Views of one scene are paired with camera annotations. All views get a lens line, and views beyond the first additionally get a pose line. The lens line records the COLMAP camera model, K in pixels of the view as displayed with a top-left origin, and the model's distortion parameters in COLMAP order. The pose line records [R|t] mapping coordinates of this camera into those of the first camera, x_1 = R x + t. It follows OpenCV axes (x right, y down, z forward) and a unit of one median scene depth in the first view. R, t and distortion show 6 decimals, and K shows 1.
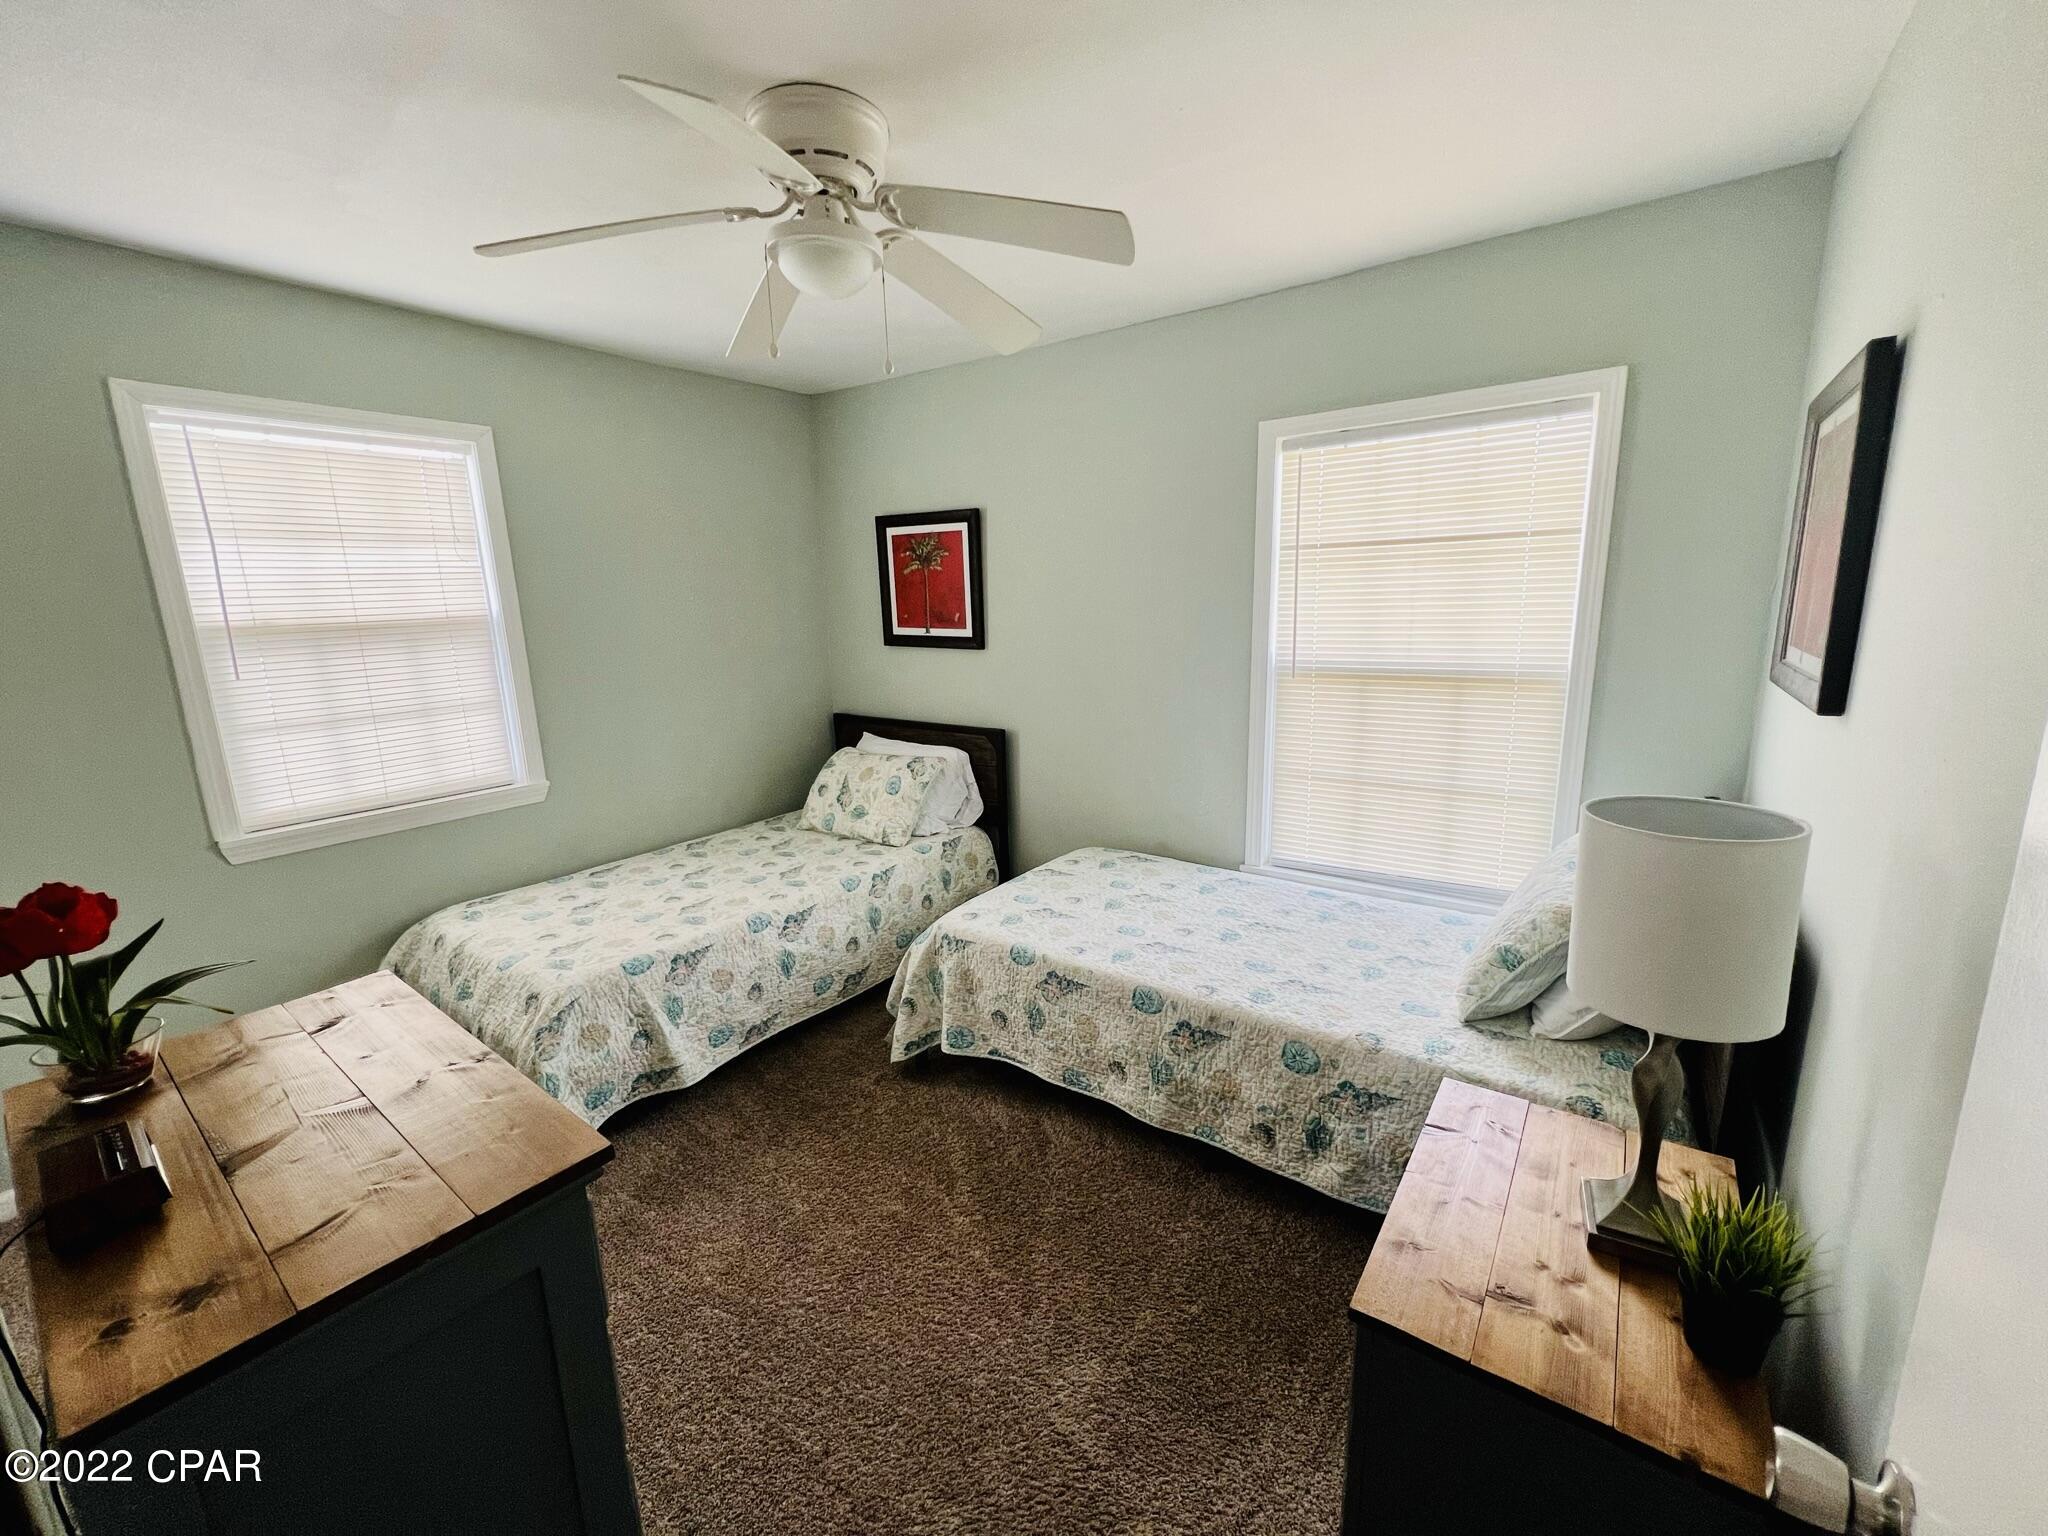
lens RADIAL K [[830.0, 0, 1026.3], [0, 830.0, 766.5], [0, 0, 1]] dist [-0.001874, -0.000210]
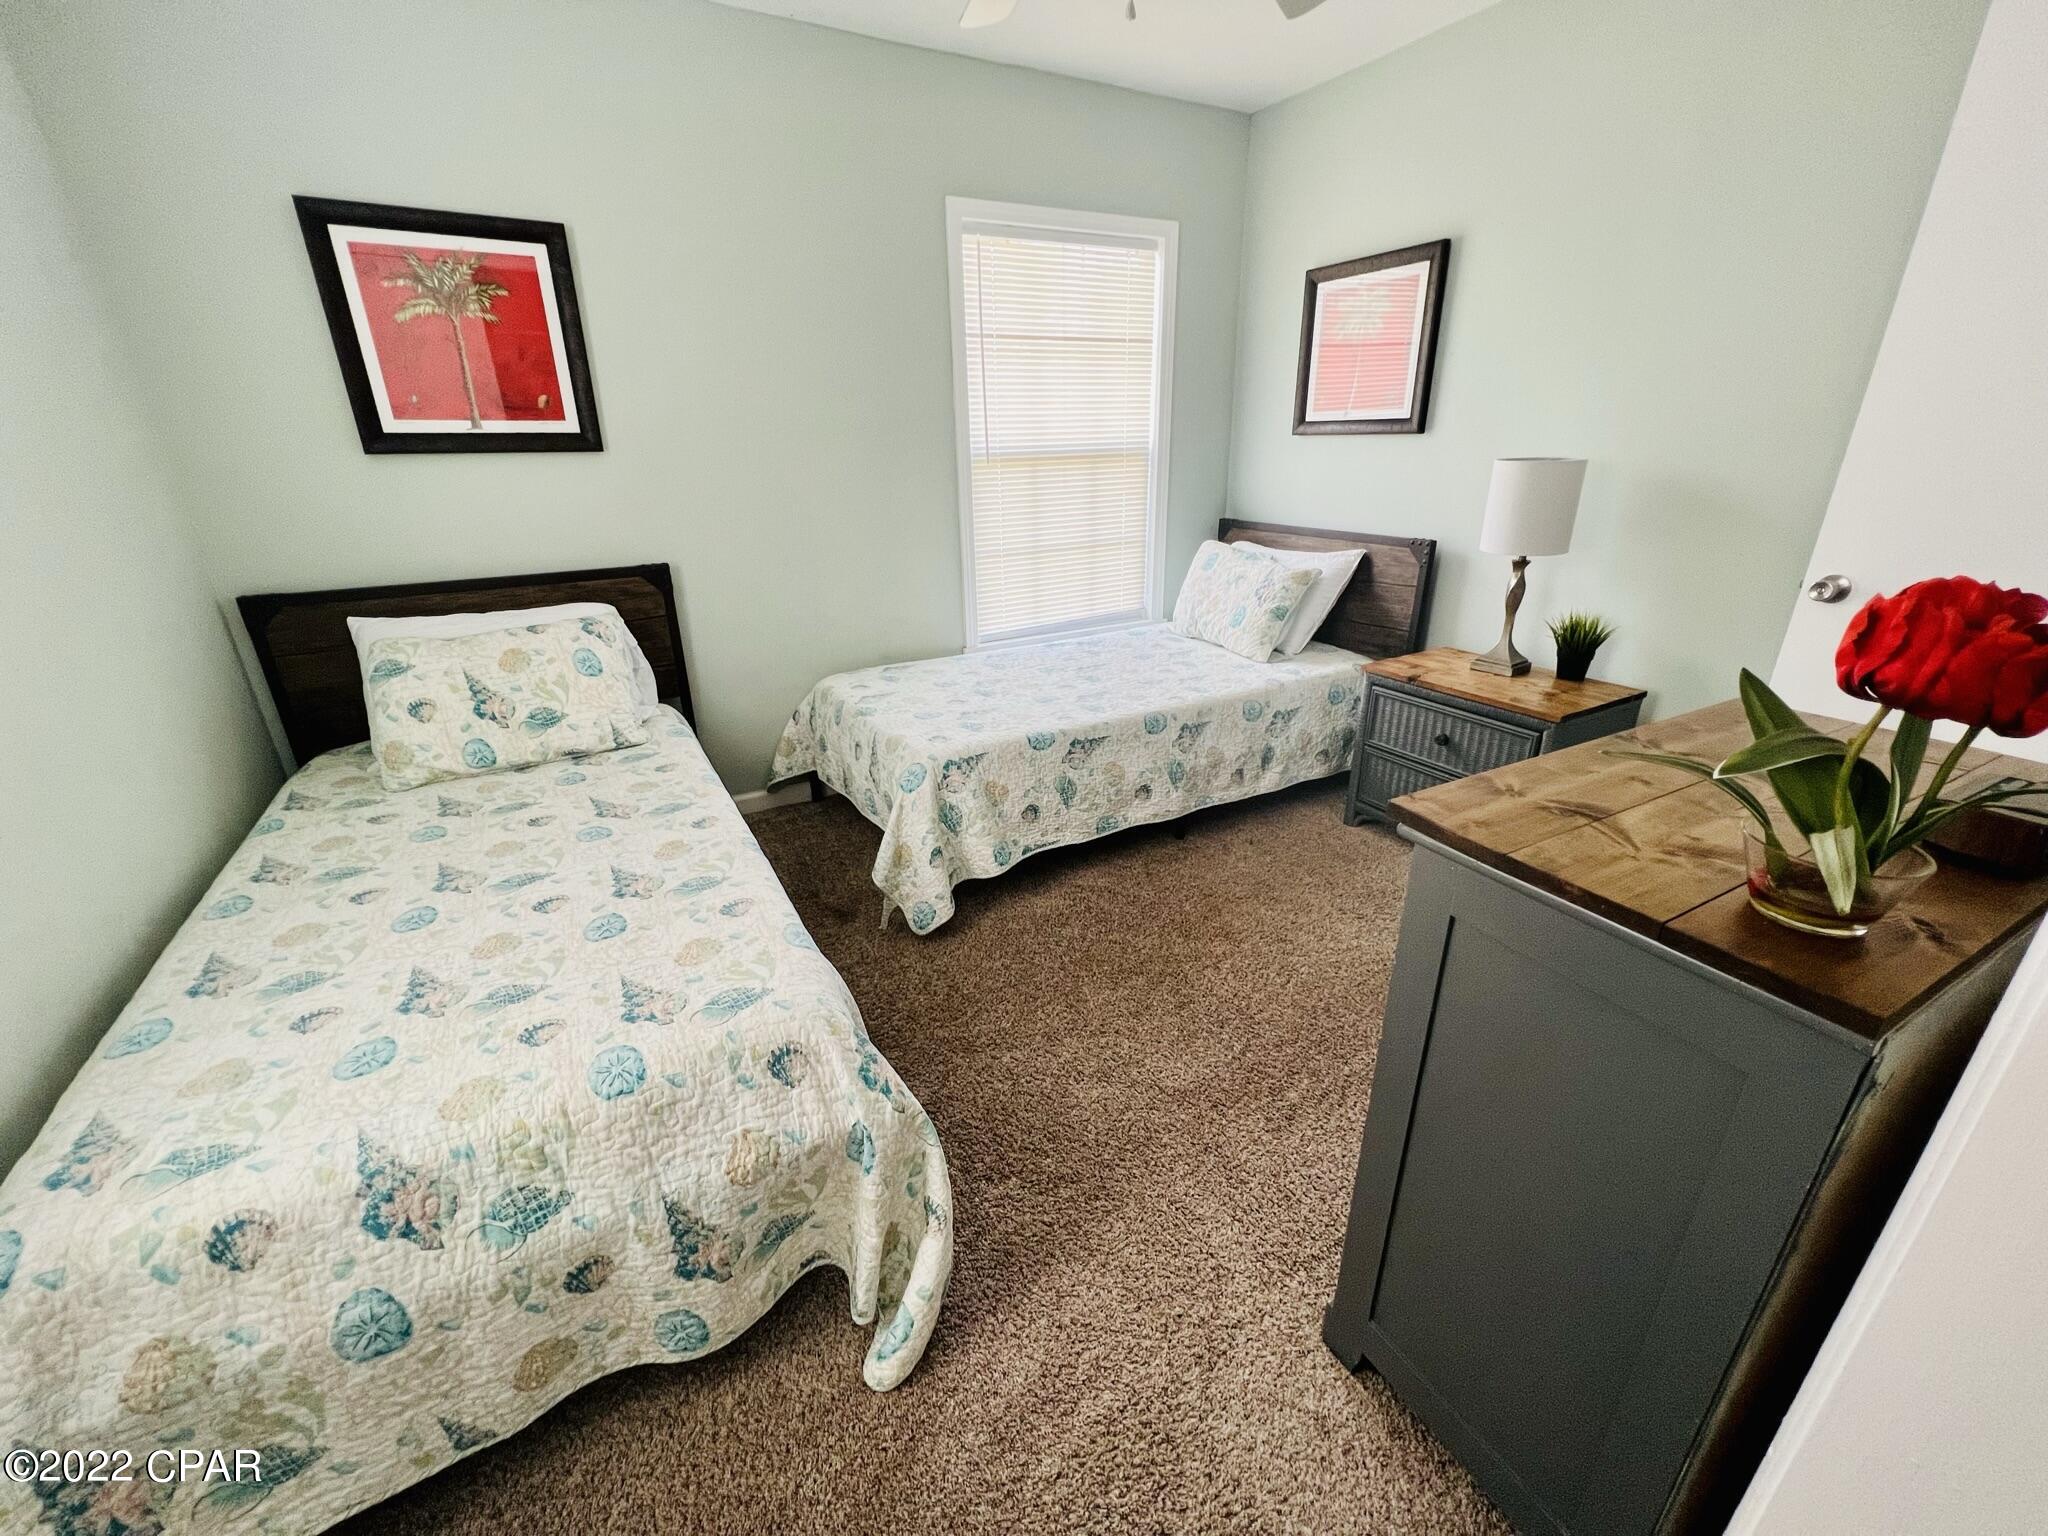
lens RADIAL K [[830.0, 0, 1021.6], [0, 830.0, 764.2], [0, 0, 1]] dist [-0.001874, -0.000210]
pose [[0.414747, -0.318895, 0.852227, -0.734850], [0.194690, 0.945989, 0.259231, -0.005491], [-0.888865, 0.058404, 0.454432, 0.484089]]
